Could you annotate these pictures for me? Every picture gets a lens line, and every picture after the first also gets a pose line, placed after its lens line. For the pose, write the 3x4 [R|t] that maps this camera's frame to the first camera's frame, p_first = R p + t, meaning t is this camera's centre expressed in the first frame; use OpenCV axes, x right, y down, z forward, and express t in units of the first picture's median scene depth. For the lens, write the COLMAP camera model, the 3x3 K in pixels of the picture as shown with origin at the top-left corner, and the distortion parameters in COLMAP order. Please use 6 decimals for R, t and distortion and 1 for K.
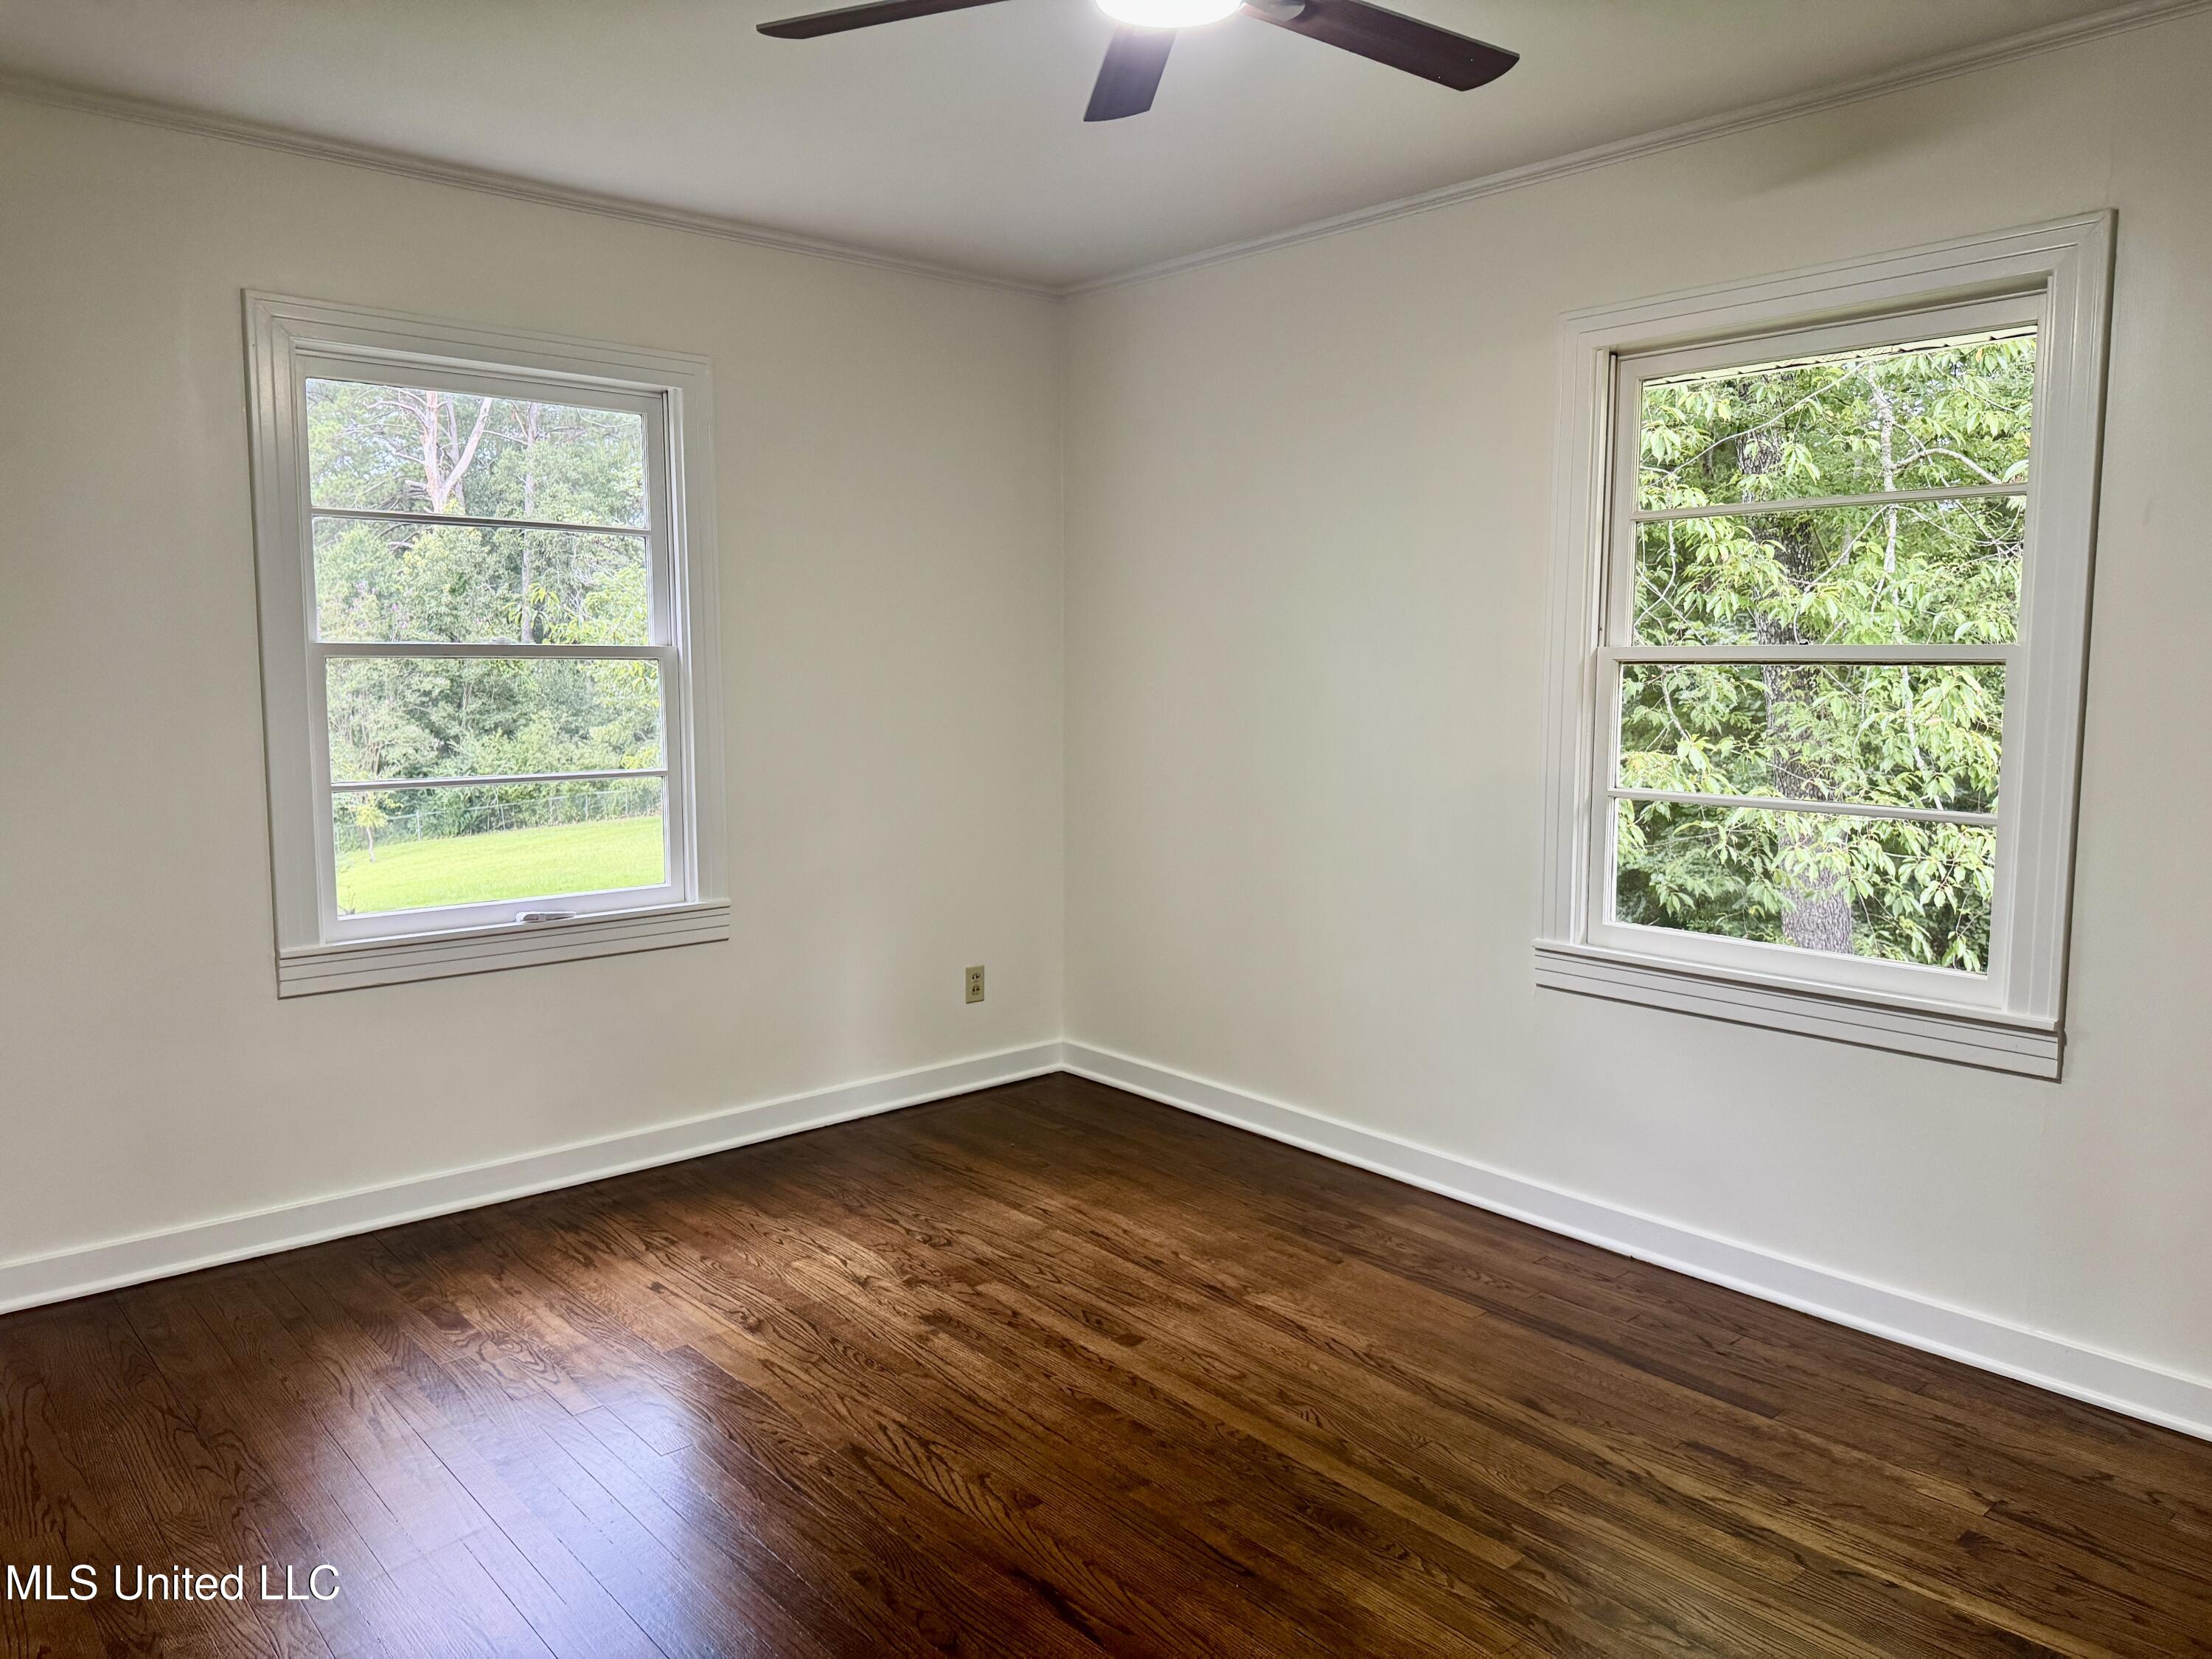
lens RADIAL K [[1561.0, 0, 1105.6], [0, 1561.0, 824.9], [0, 0, 1]] dist [0.041215, -0.058845]
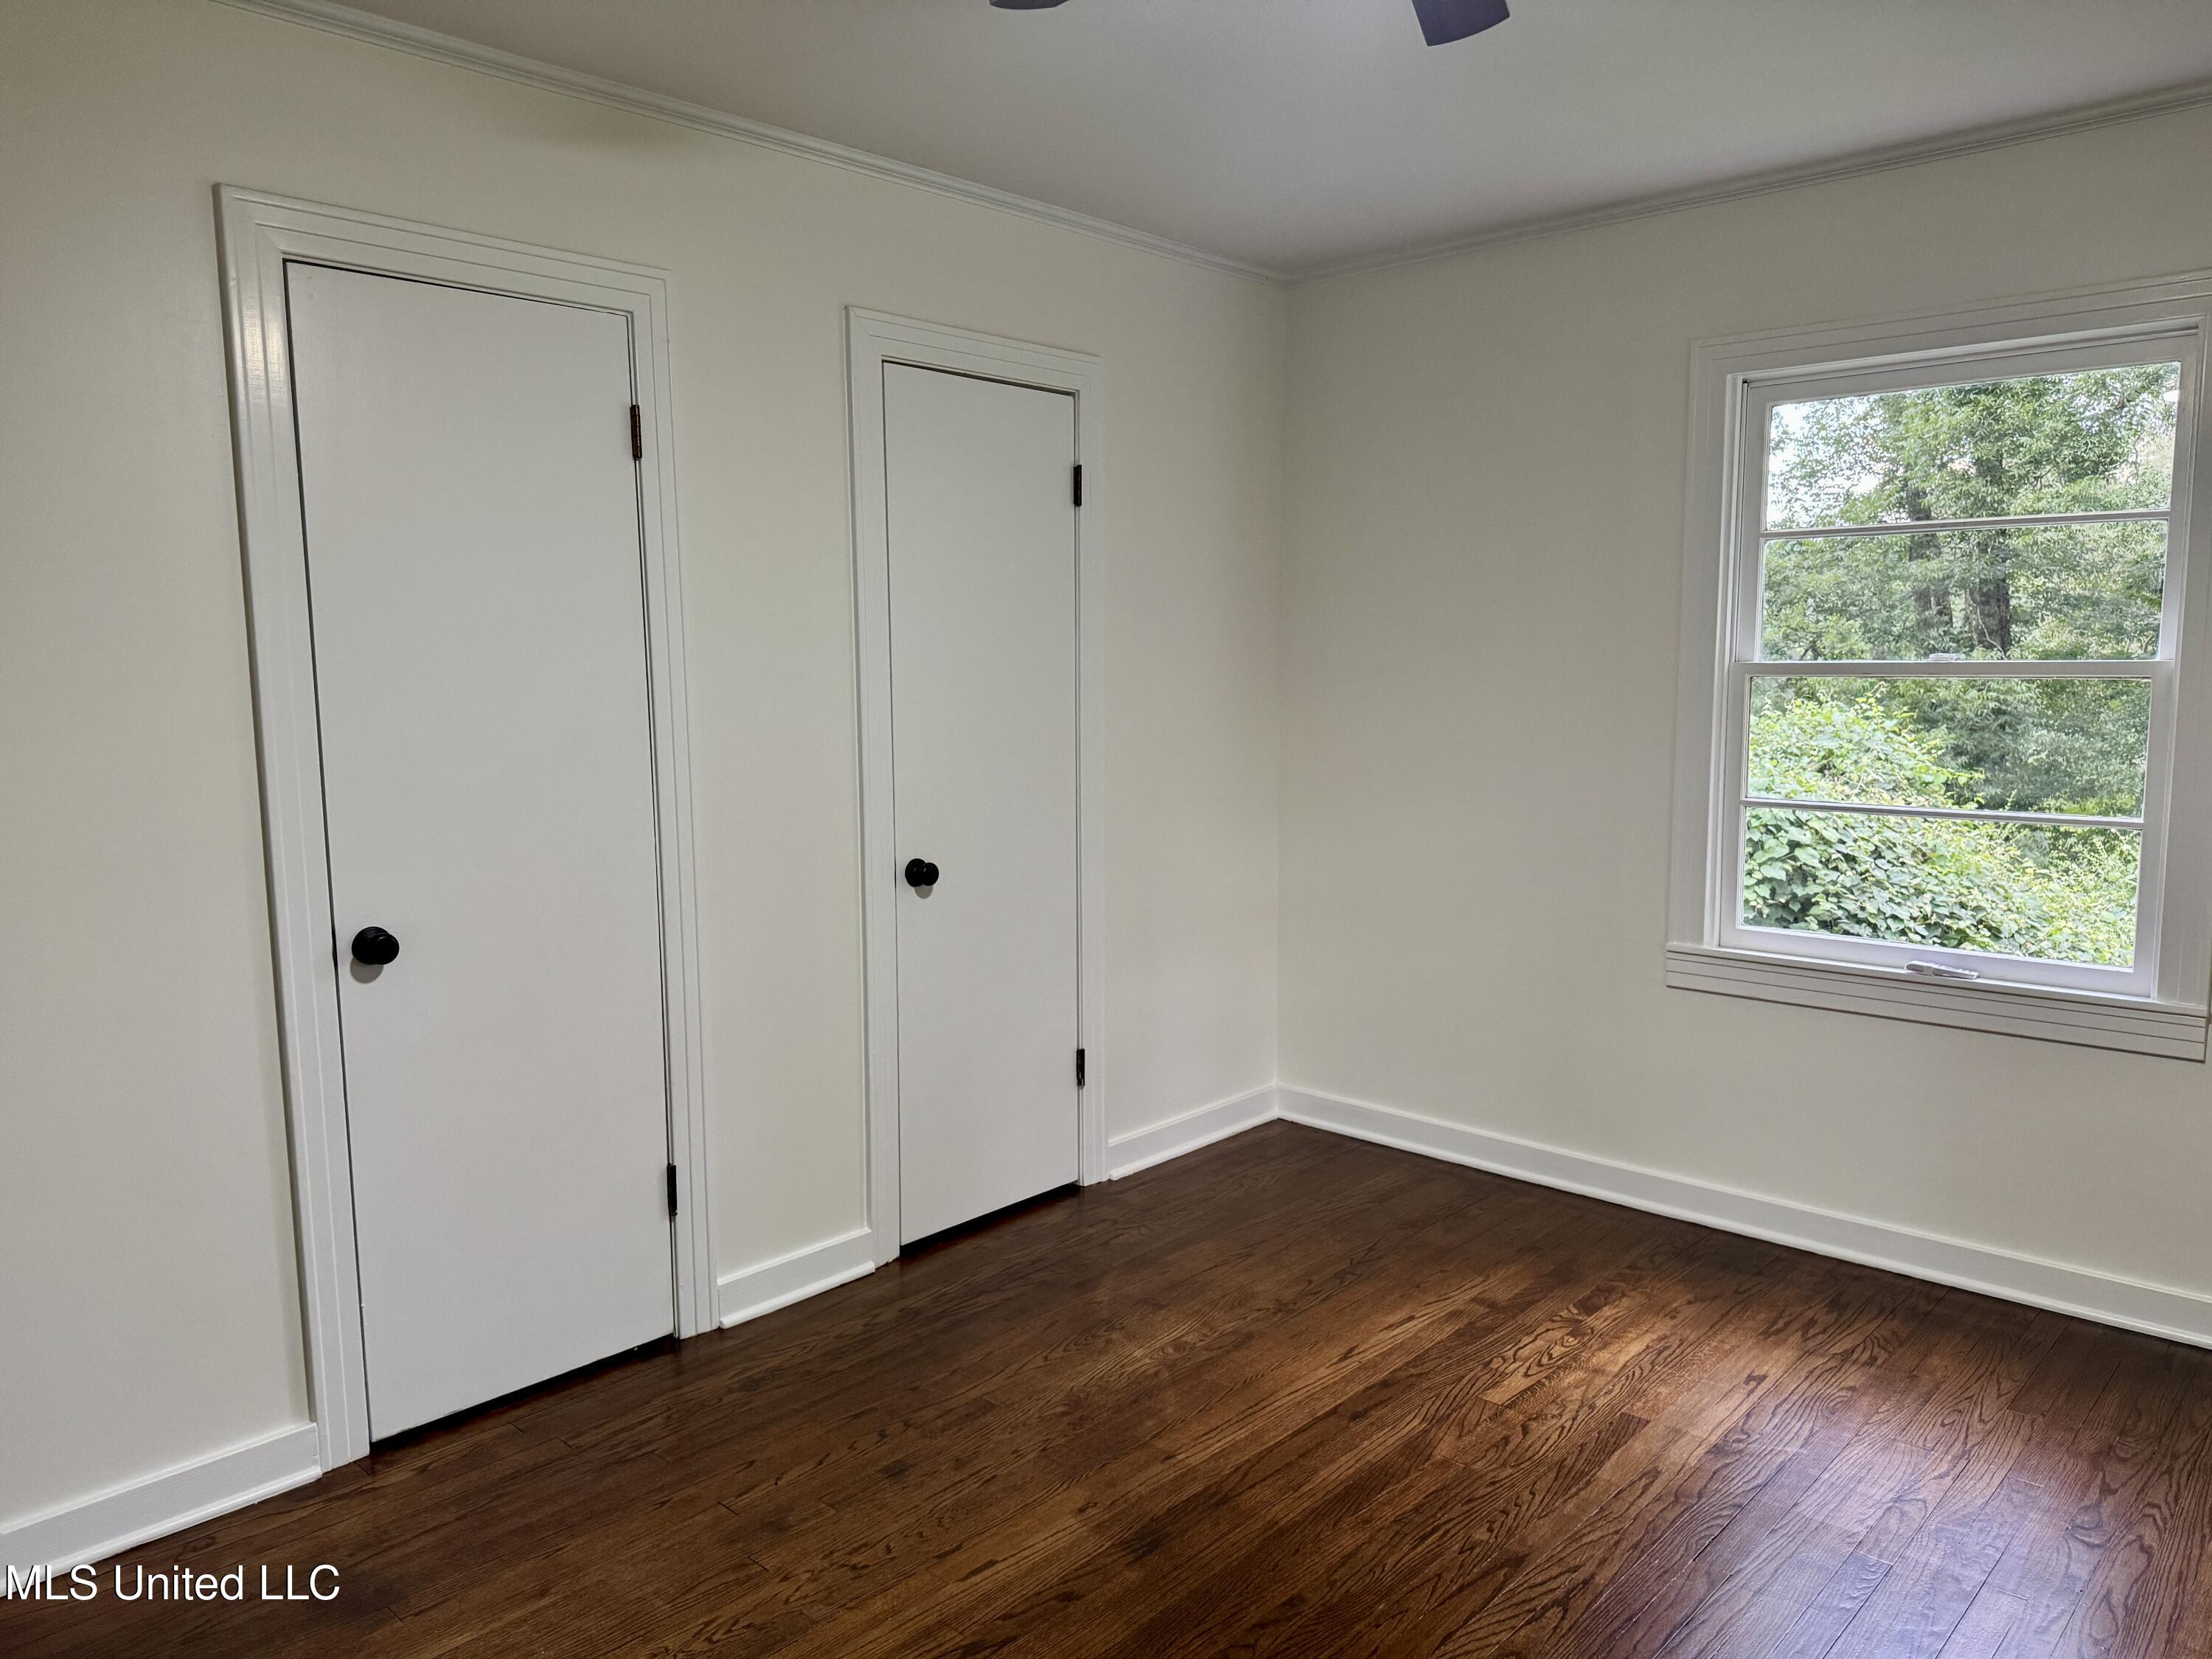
lens RADIAL K [[1561.0, 0, 1105.4], [0, 1561.0, 835.7], [0, 0, 1]] dist [0.041215, -0.058845]
pose [[0.099588, 0.111753, -0.988733, 0.508709], [-0.106784, 0.989135, 0.101043, -0.062257], [0.989282, 0.095518, 0.110440, 0.475767]]
